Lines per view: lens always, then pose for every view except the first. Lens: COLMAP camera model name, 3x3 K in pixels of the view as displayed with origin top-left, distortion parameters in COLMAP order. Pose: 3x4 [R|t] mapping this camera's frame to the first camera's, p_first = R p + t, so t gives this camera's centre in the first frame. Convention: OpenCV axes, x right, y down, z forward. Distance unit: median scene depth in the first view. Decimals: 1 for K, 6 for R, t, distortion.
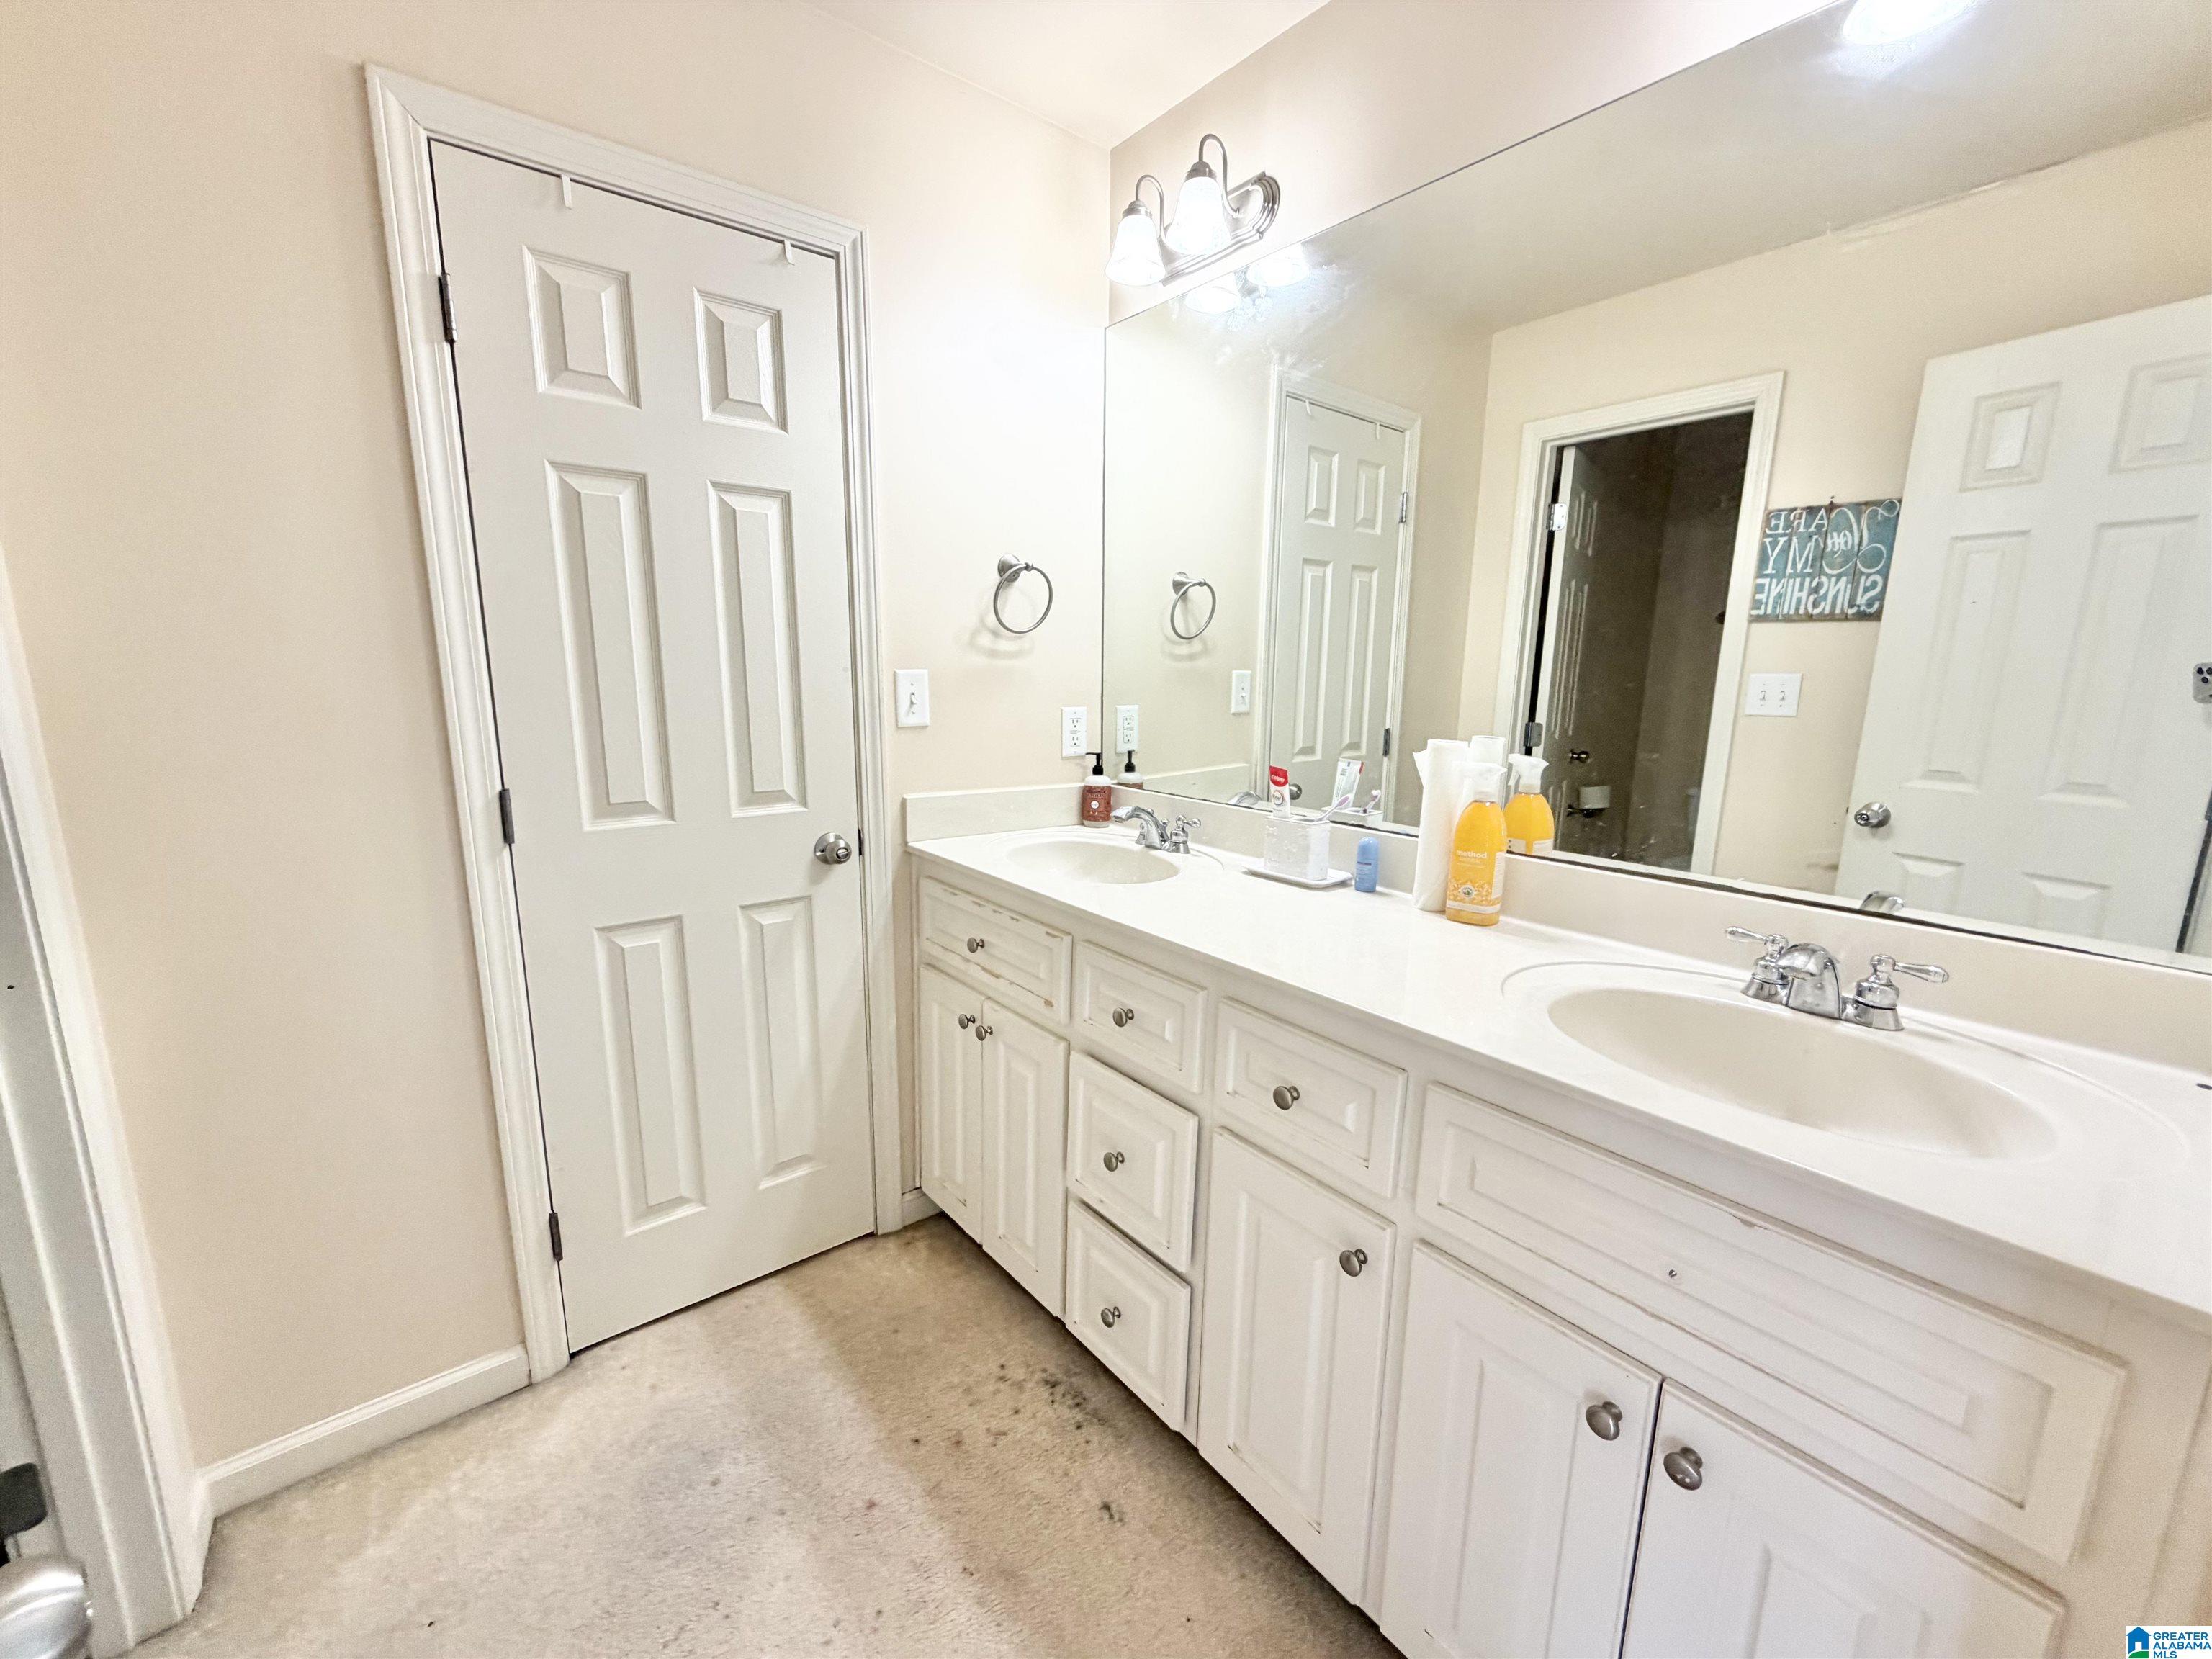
lens RADIAL K [[879.4, 0, 1104.2], [0, 879.4, 832.7], [0, 0, 1]] dist [-0.000704, 0.001031]
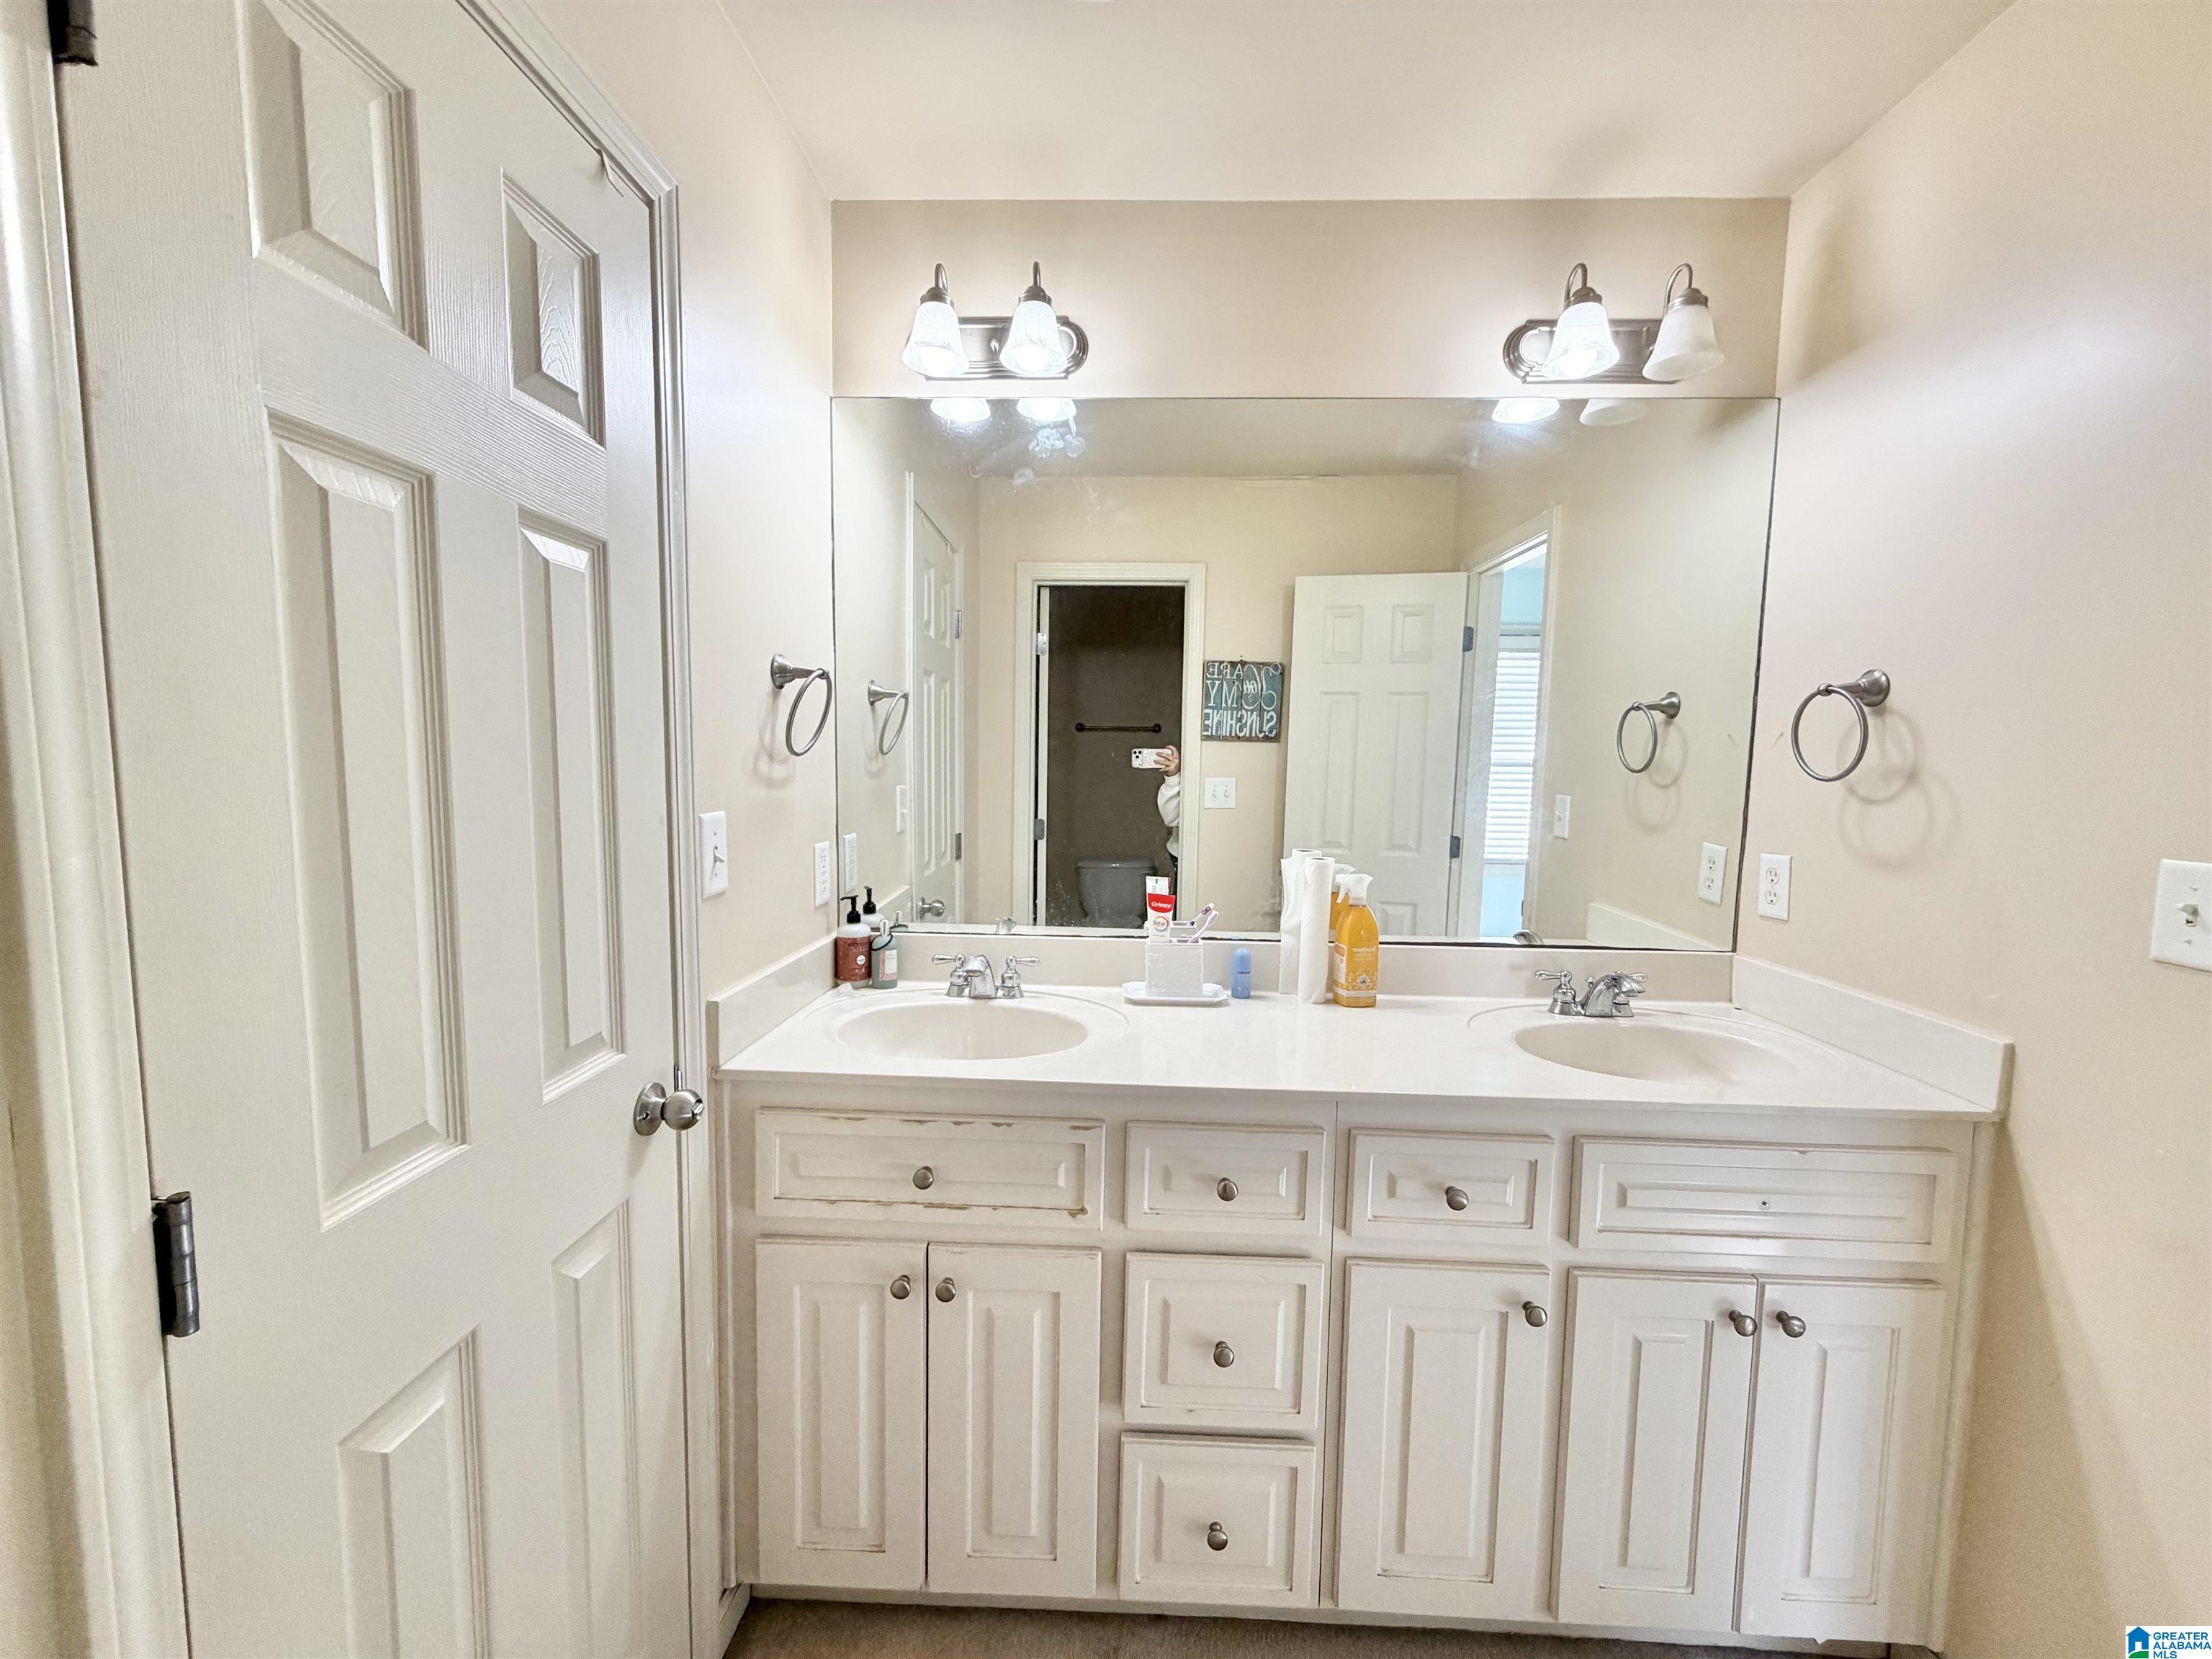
lens RADIAL K [[879.4, 0, 1108.2], [0, 879.4, 832.0], [0, 0, 1]] dist [-0.000704, 0.001031]
pose [[0.657661, -0.065258, 0.750482, -0.460611], [0.132330, 0.990757, -0.029813, -0.094616], [-0.741600, 0.118918, 0.660218, 0.280687]]
